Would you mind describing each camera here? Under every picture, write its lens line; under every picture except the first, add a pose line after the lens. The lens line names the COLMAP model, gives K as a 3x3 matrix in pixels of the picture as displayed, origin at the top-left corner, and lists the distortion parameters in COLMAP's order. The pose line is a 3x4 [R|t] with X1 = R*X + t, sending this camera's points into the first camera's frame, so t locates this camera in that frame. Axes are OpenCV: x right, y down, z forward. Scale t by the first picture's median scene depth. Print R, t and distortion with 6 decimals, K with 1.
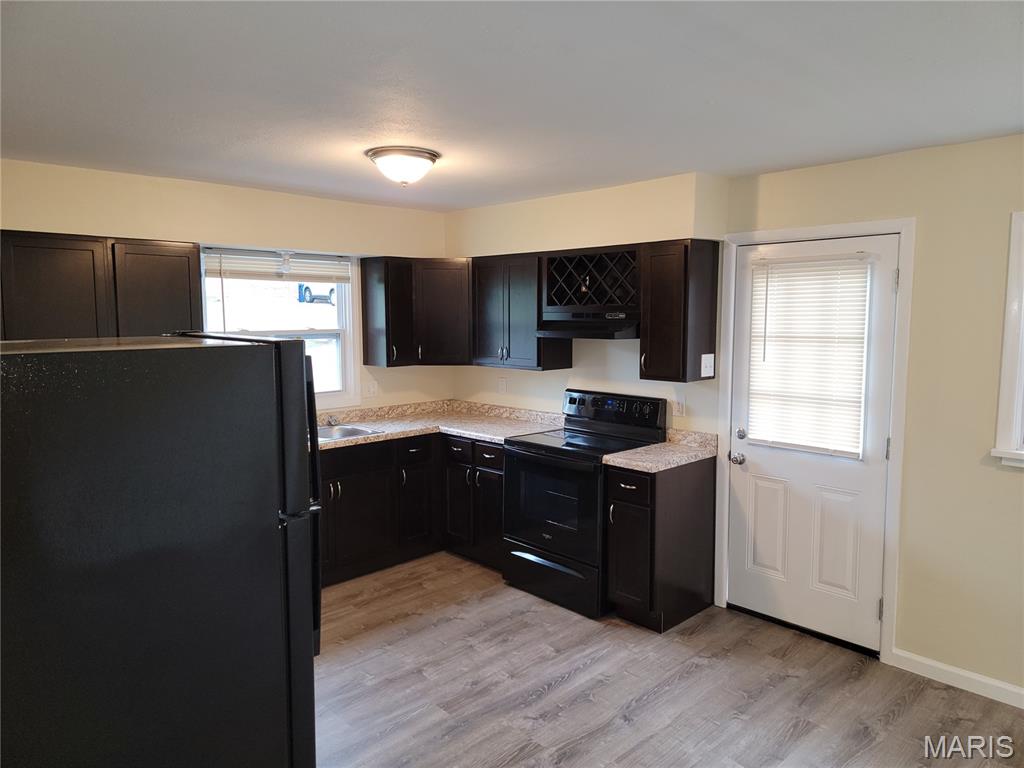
lens RADIAL K [[709.6, 0, 511.0], [0, 709.6, 386.6], [0, 0, 1]] dist [0.098136, -0.074038]
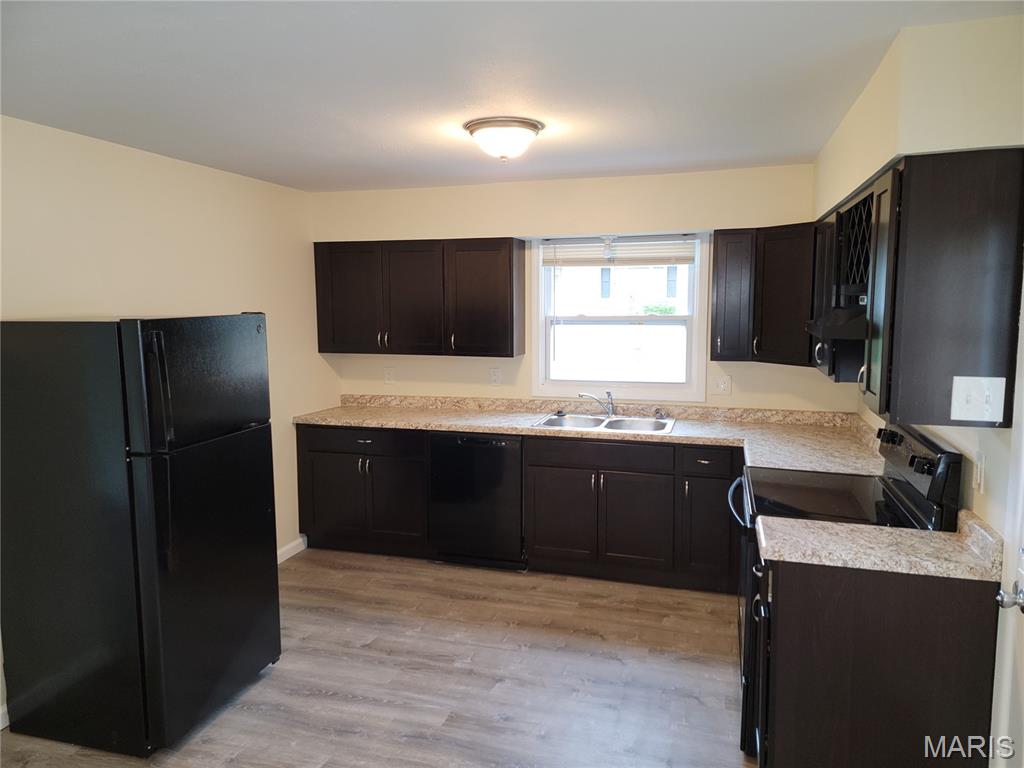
lens RADIAL K [[709.6, 0, 511.0], [0, 709.6, 386.6], [0, 0, 1]] dist [0.098136, -0.074038]
pose [[0.487471, 0.106137, -0.866664, 0.517429], [-0.086262, 0.993583, 0.073160, -0.043967], [0.868868, 0.039097, 0.493498, 0.423063]]
